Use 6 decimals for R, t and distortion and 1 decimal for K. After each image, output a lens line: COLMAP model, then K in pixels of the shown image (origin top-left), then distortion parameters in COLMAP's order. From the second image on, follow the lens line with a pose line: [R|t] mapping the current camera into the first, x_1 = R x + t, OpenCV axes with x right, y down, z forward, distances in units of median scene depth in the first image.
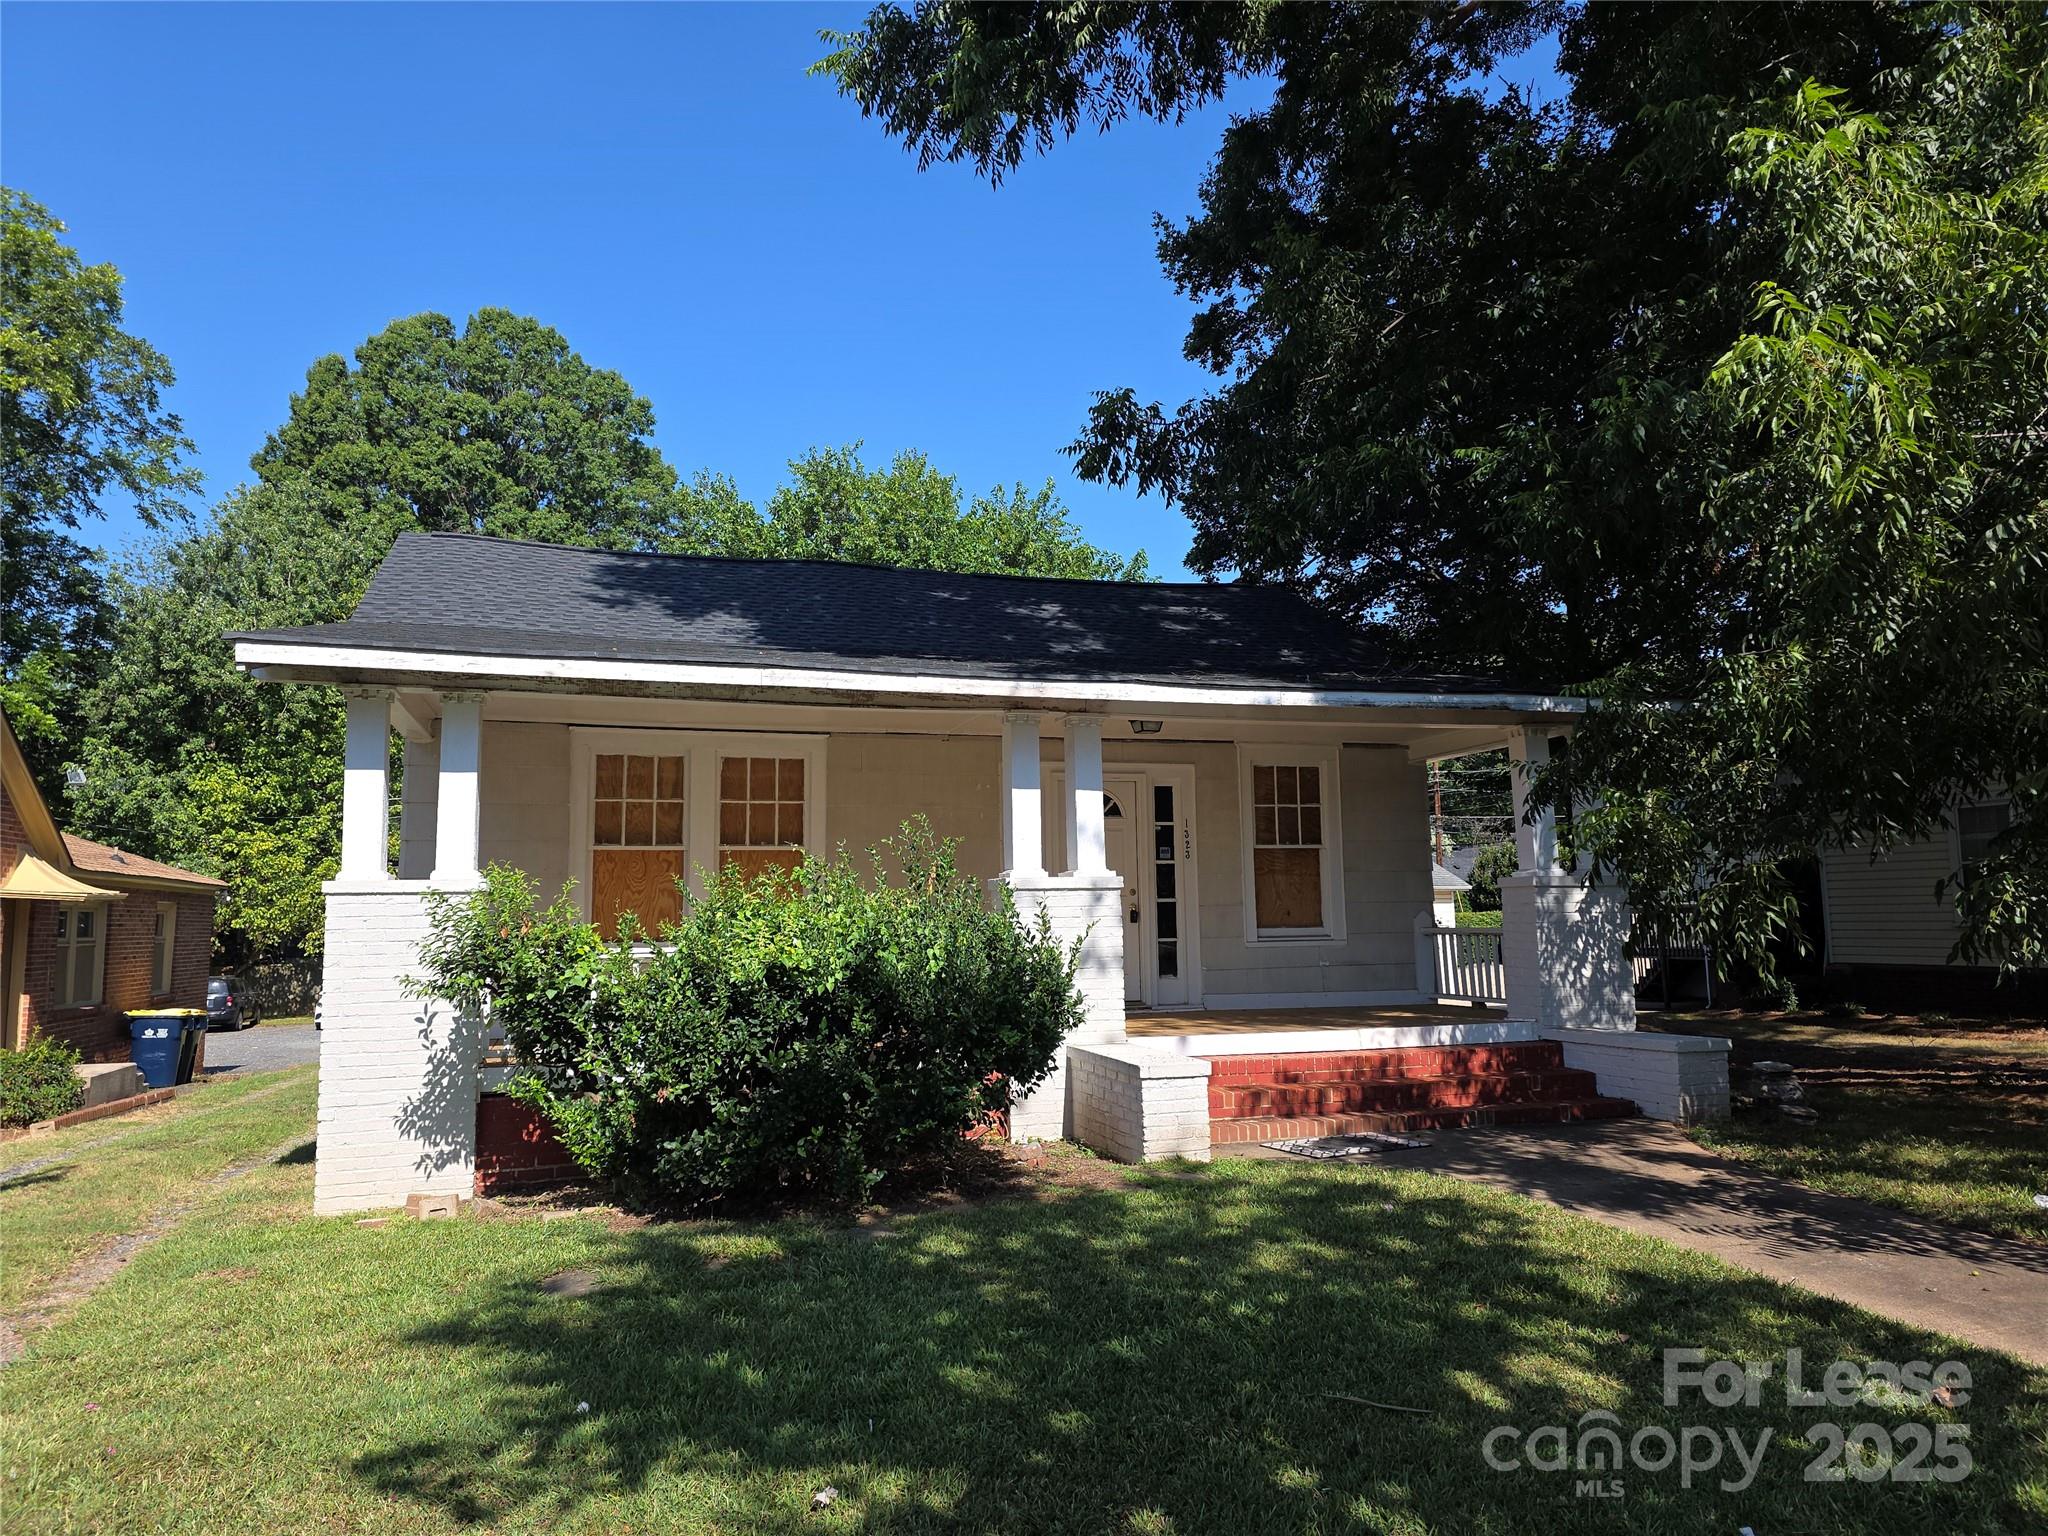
lens RADIAL K [[1409.9, 0, 1024.0], [0, 1409.9, 768.0], [0, 0, 1]] dist [0.049871, -0.046672]
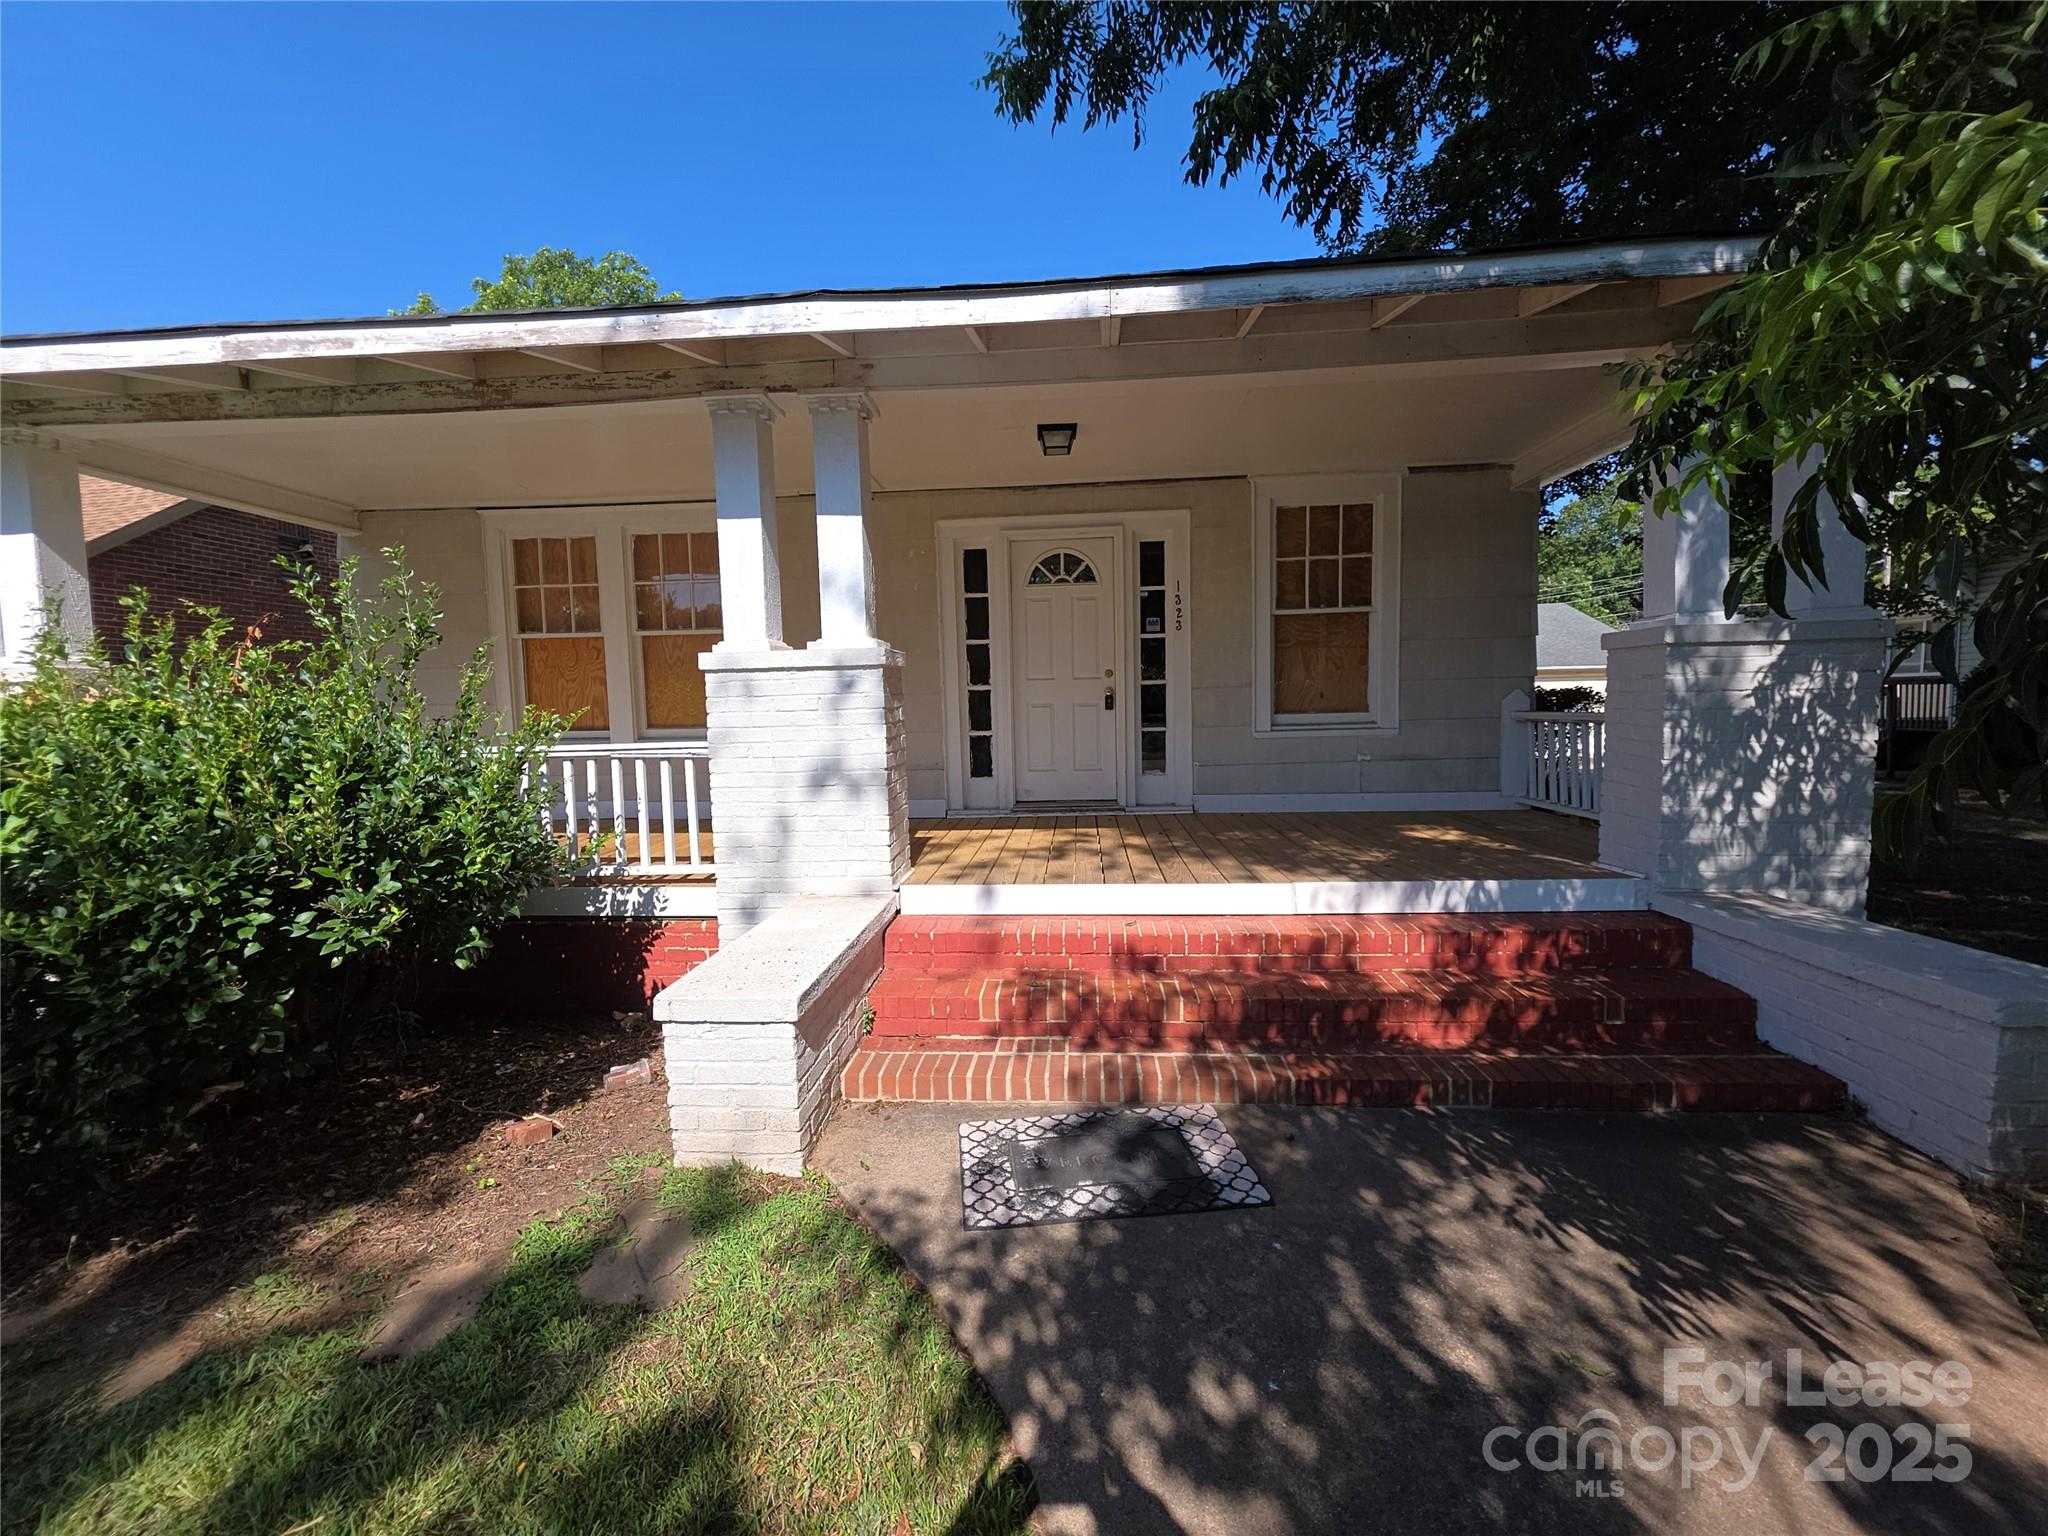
lens RADIAL K [[850.2, 0, 1024.0], [0, 850.2, 768.0], [0, 0, 1]] dist [0.012964, 0.000043]
pose [[0.933455, 0.019986, -0.358137, 0.247433], [0.047935, 0.982540, 0.179768, 0.058949], [0.355477, -0.184973, 0.916200, 0.596214]]
